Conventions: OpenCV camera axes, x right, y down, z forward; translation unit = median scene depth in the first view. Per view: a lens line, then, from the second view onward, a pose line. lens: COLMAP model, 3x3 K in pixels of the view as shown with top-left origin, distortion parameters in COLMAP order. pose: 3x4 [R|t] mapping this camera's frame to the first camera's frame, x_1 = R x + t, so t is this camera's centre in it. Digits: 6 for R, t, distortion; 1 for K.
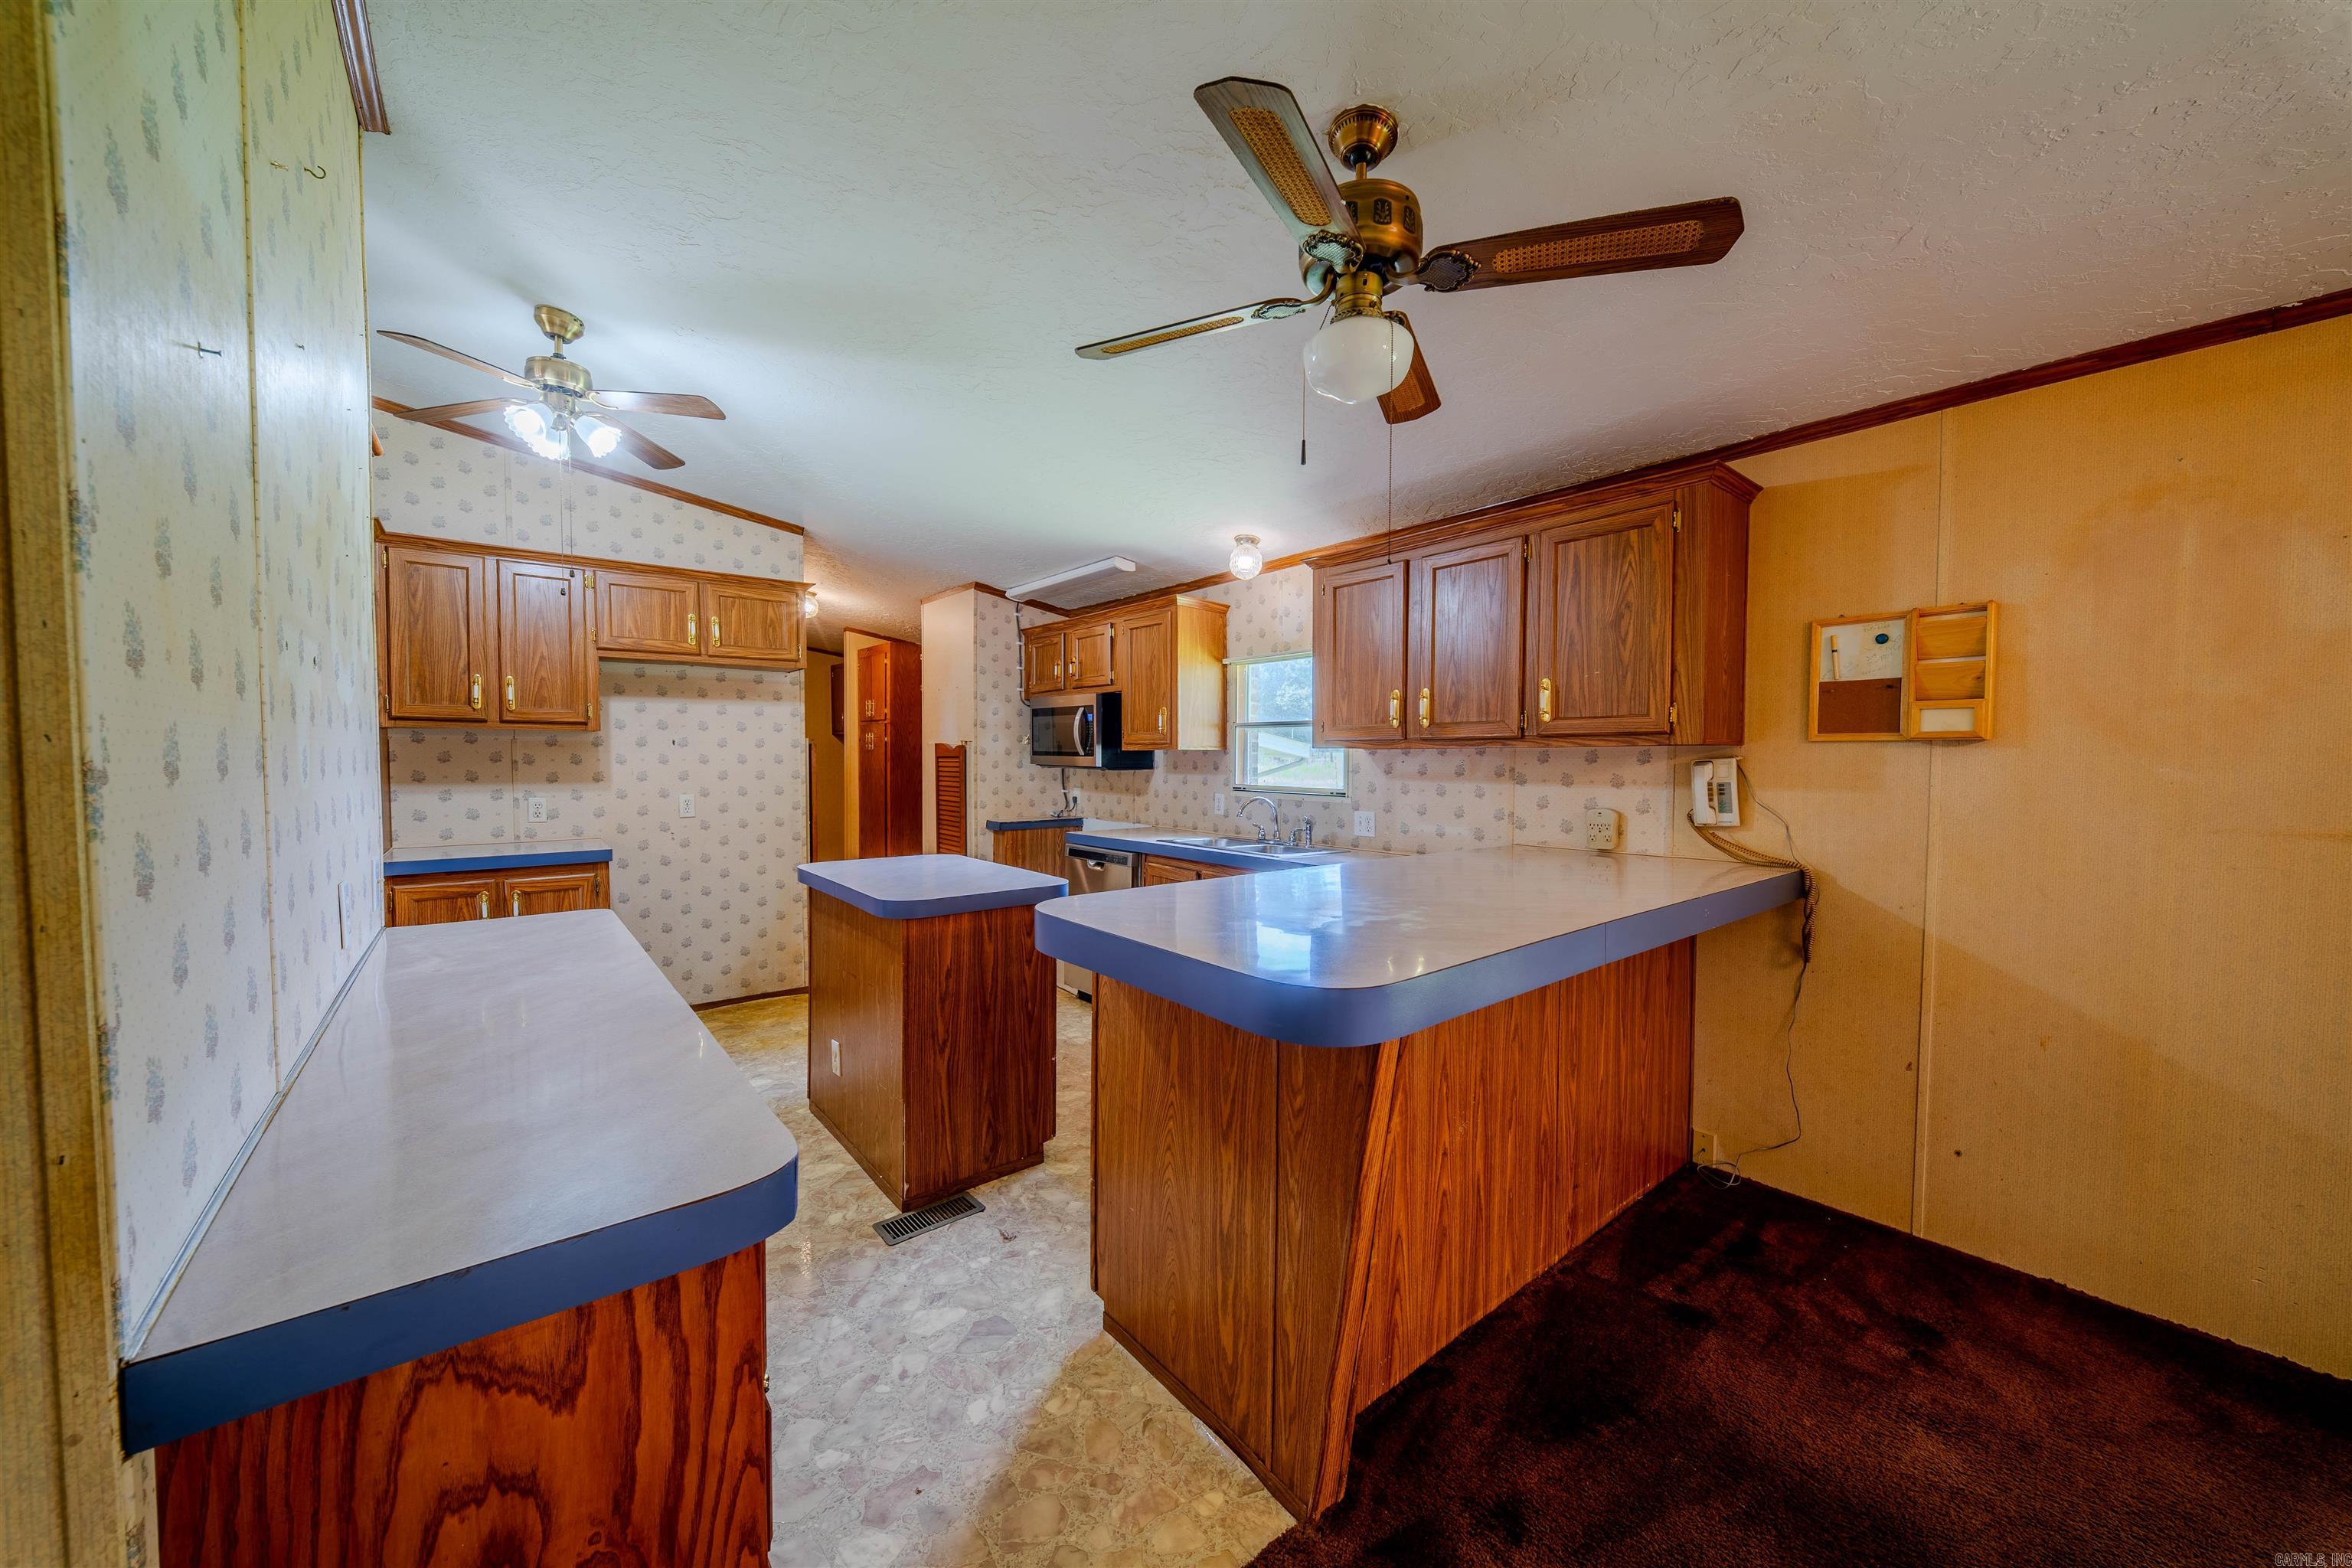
lens RADIAL K [[827.8, 0, 1188.3], [0, 827.8, 784.7], [0, 0, 1]] dist [0.005802, -0.005962]
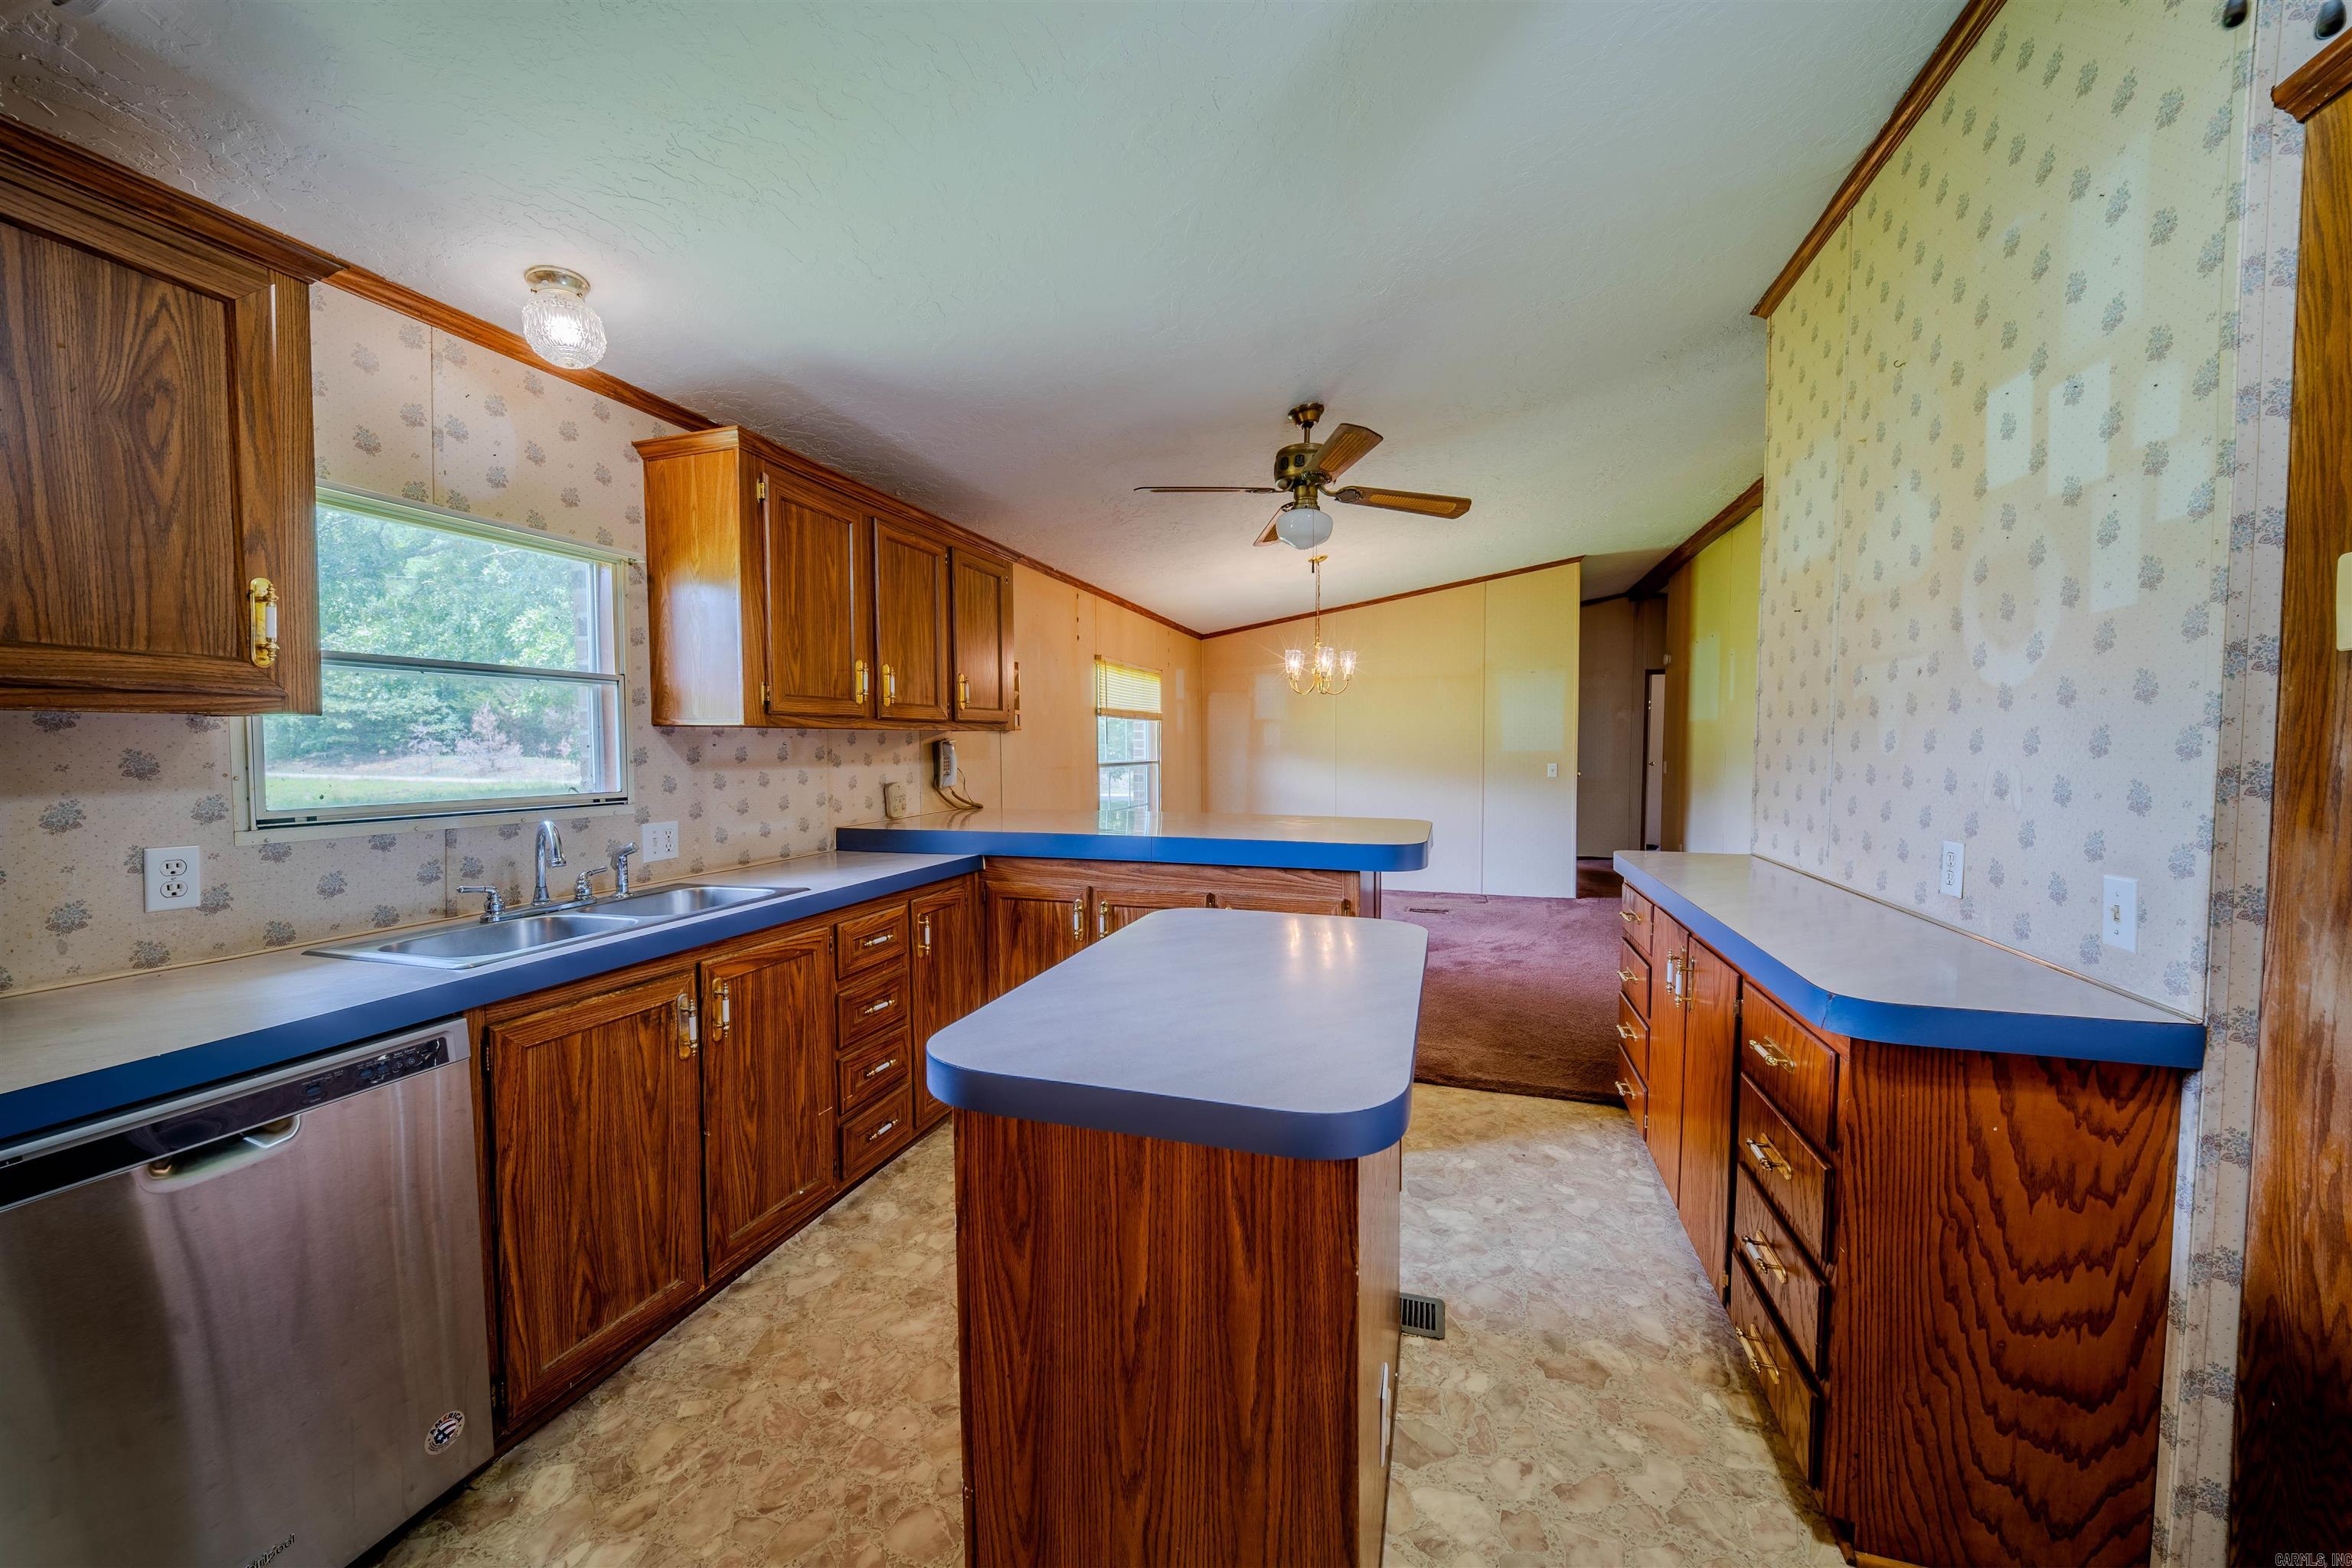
lens RADIAL K [[827.8, 0, 1186.7], [0, 827.8, 783.5], [0, 0, 1]] dist [0.005802, -0.005962]
pose [[-0.535476, -0.043793, 0.843414, -0.646253], [0.028840, 0.997124, 0.070084, -0.036592], [-0.844058, 0.061852, -0.532673, 1.156757]]
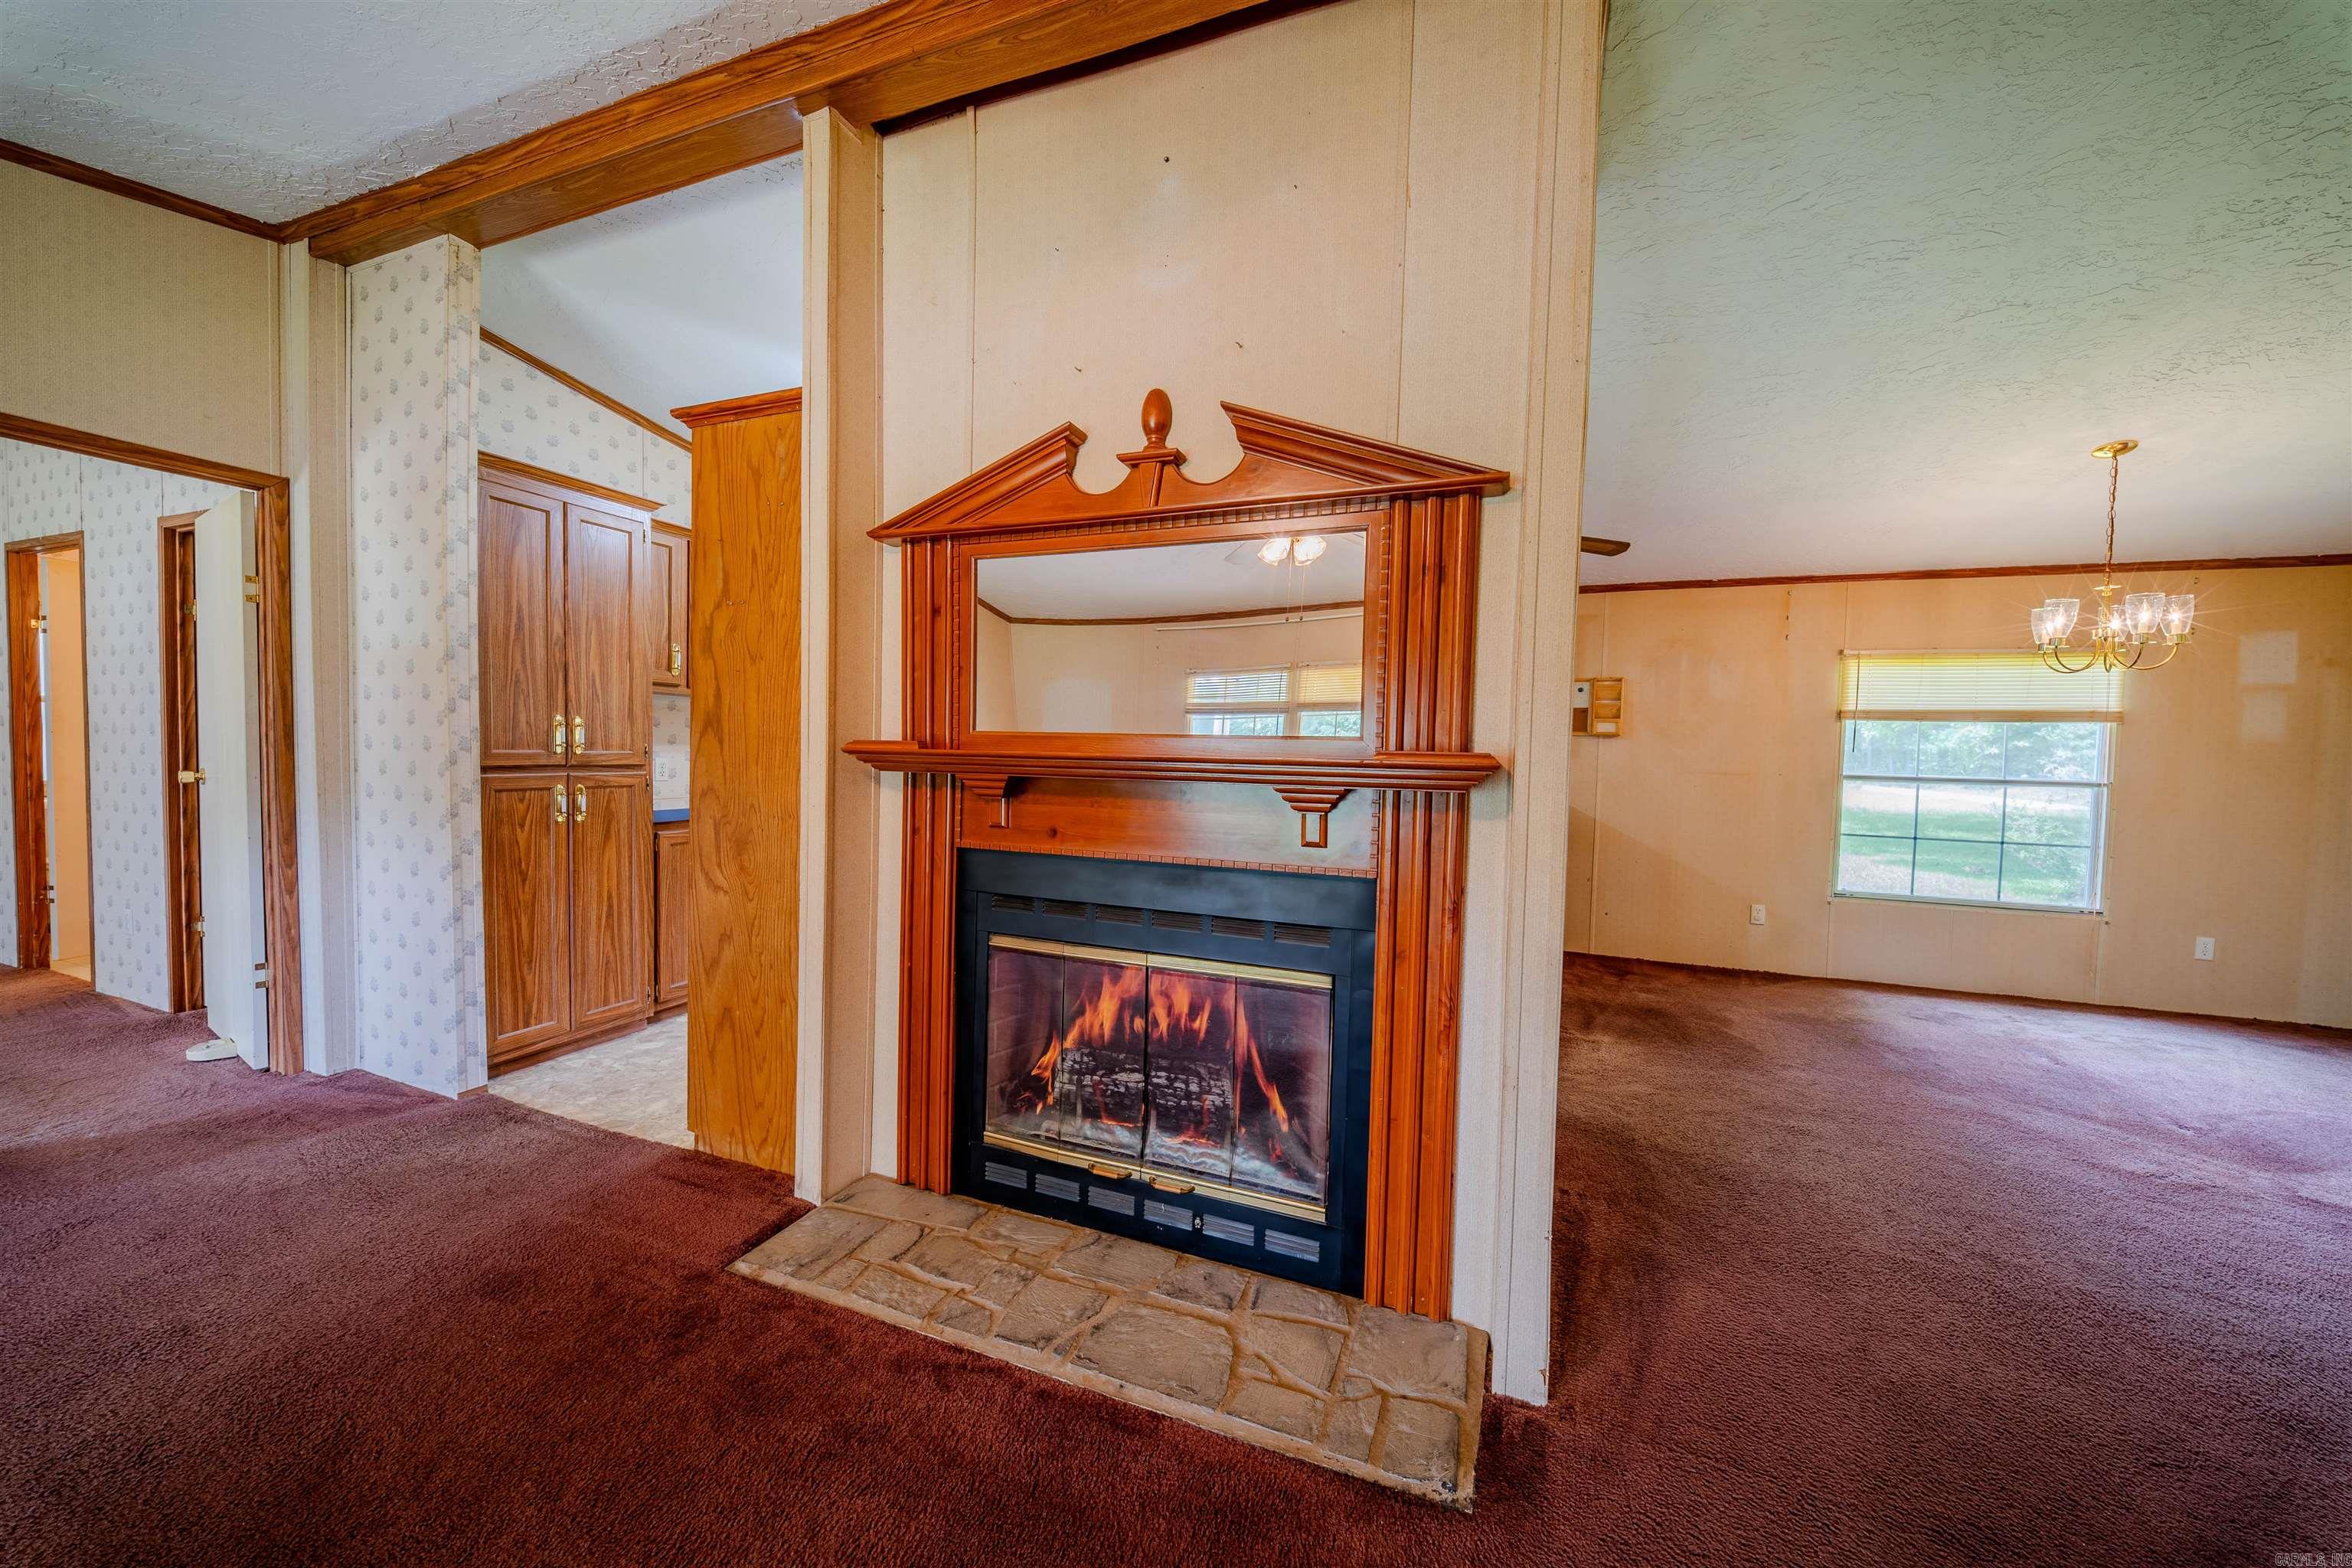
lens RADIAL K [[827.8, 0, 1188.6], [0, 827.8, 780.6], [0, 0, 1]] dist [0.005802, -0.005962]
pose [[0.872552, -0.001404, 0.488519, -0.852290], [-0.003712, 0.999948, 0.009505, 0.037050], [-0.488507, -0.010107, 0.872501, -0.314723]]
